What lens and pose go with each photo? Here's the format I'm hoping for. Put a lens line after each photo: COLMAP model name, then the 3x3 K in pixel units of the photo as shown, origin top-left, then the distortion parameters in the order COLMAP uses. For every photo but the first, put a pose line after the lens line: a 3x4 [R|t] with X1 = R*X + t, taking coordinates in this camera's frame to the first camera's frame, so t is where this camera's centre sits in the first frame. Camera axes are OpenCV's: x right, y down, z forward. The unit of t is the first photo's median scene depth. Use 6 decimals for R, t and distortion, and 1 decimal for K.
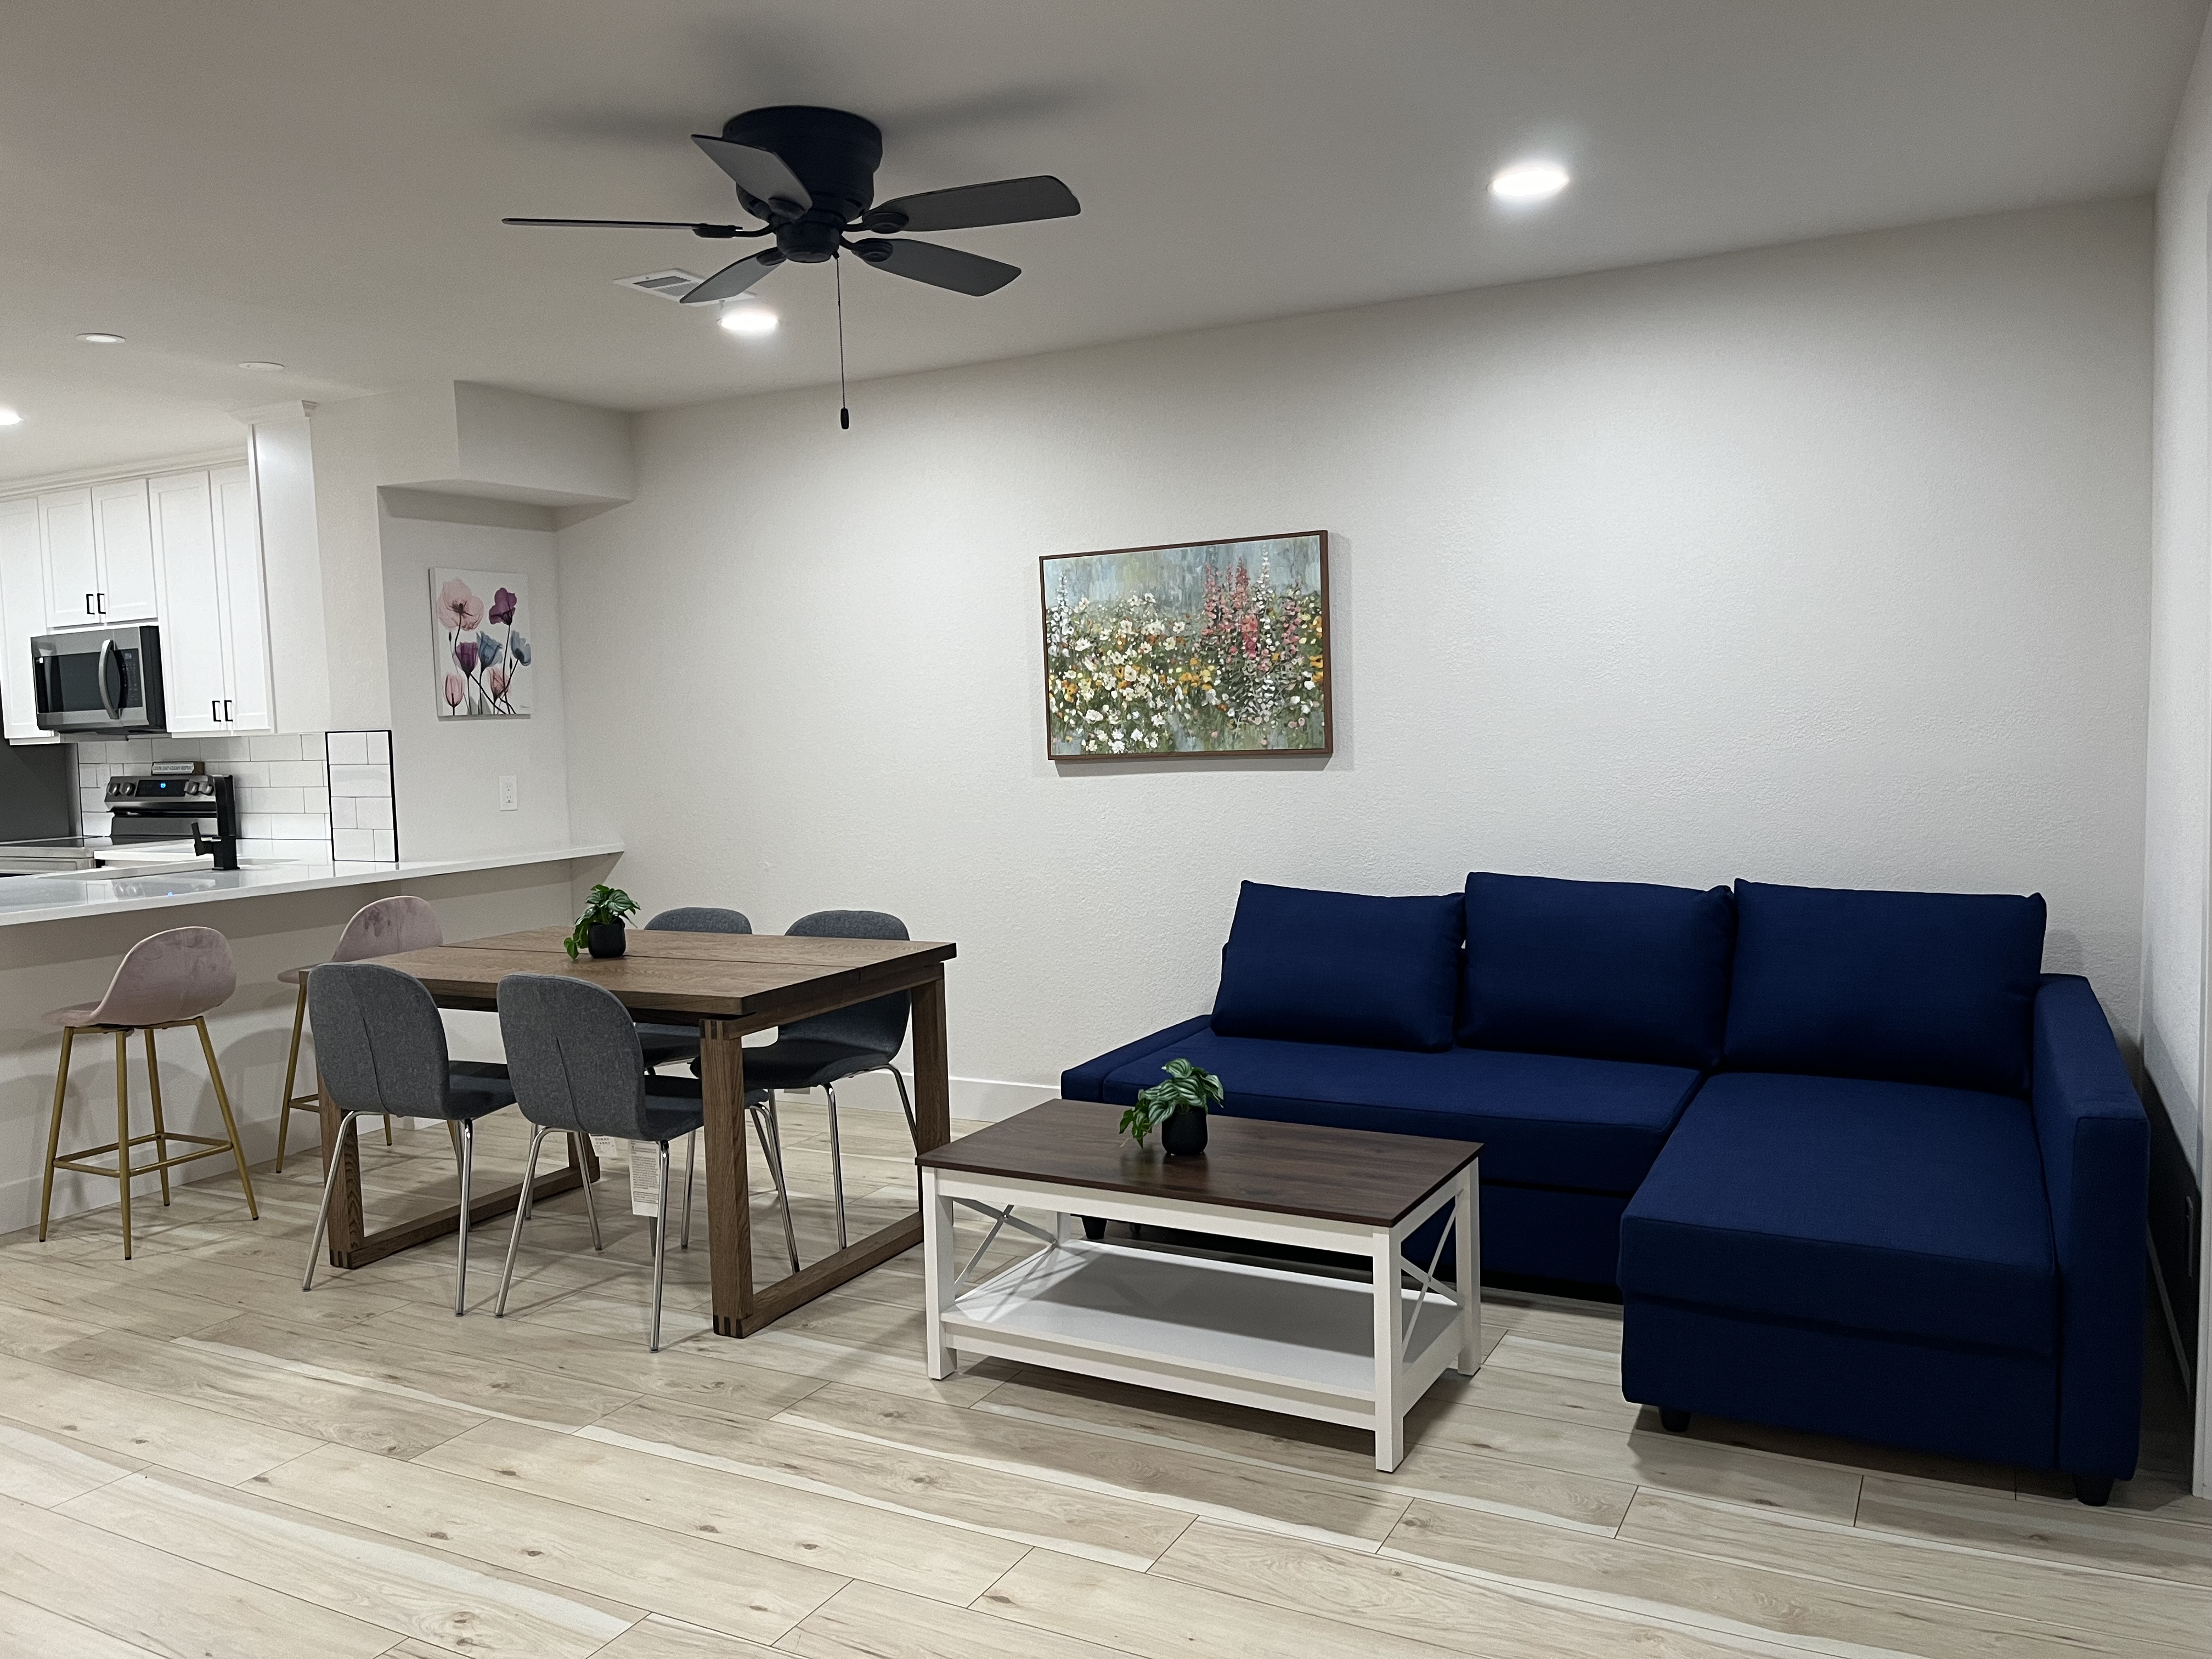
lens RADIAL K [[1666.7, 0, 1106.2], [0, 1666.7, 841.3], [0, 0, 1]] dist [0.036364, -0.021545]
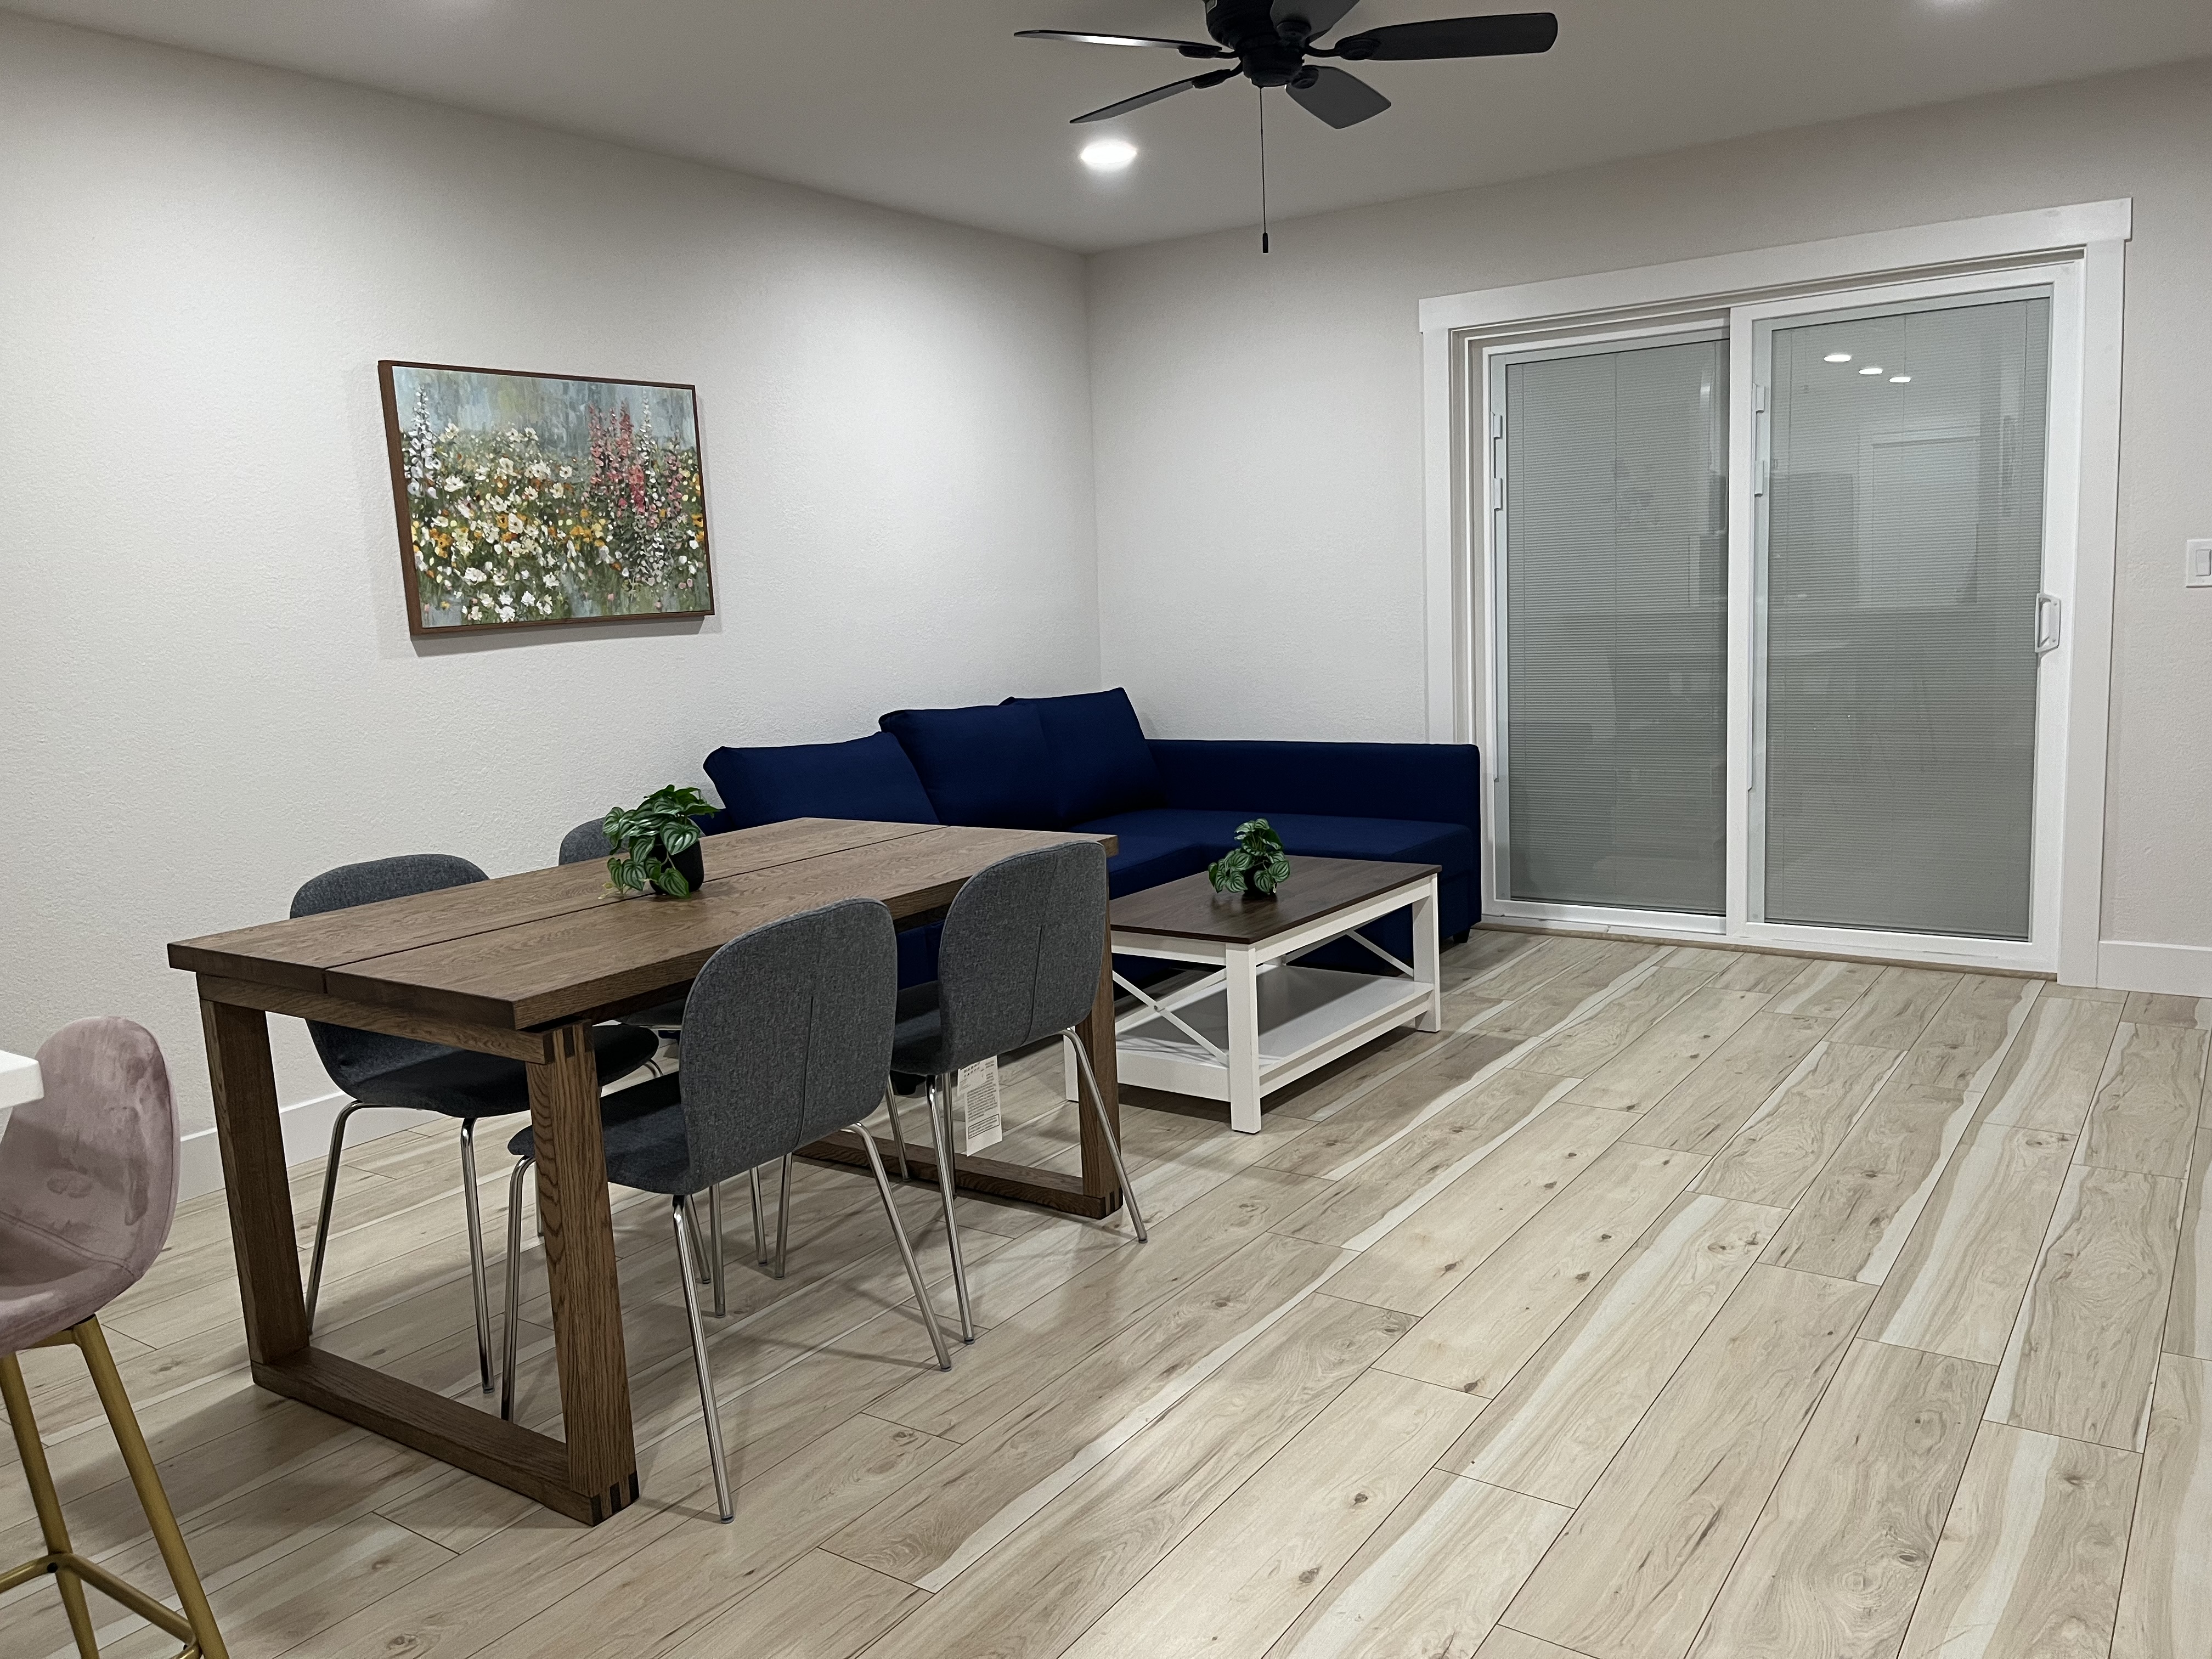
lens RADIAL K [[1666.7, 0, 1104.2], [0, 1666.7, 819.6], [0, 0, 1]] dist [0.036364, -0.021545]
pose [[0.125835, -0.114918, 0.985373, -0.788593], [0.121299, 0.987598, 0.099687, -0.003508], [-0.984608, 0.106981, 0.138214, 0.619778]]
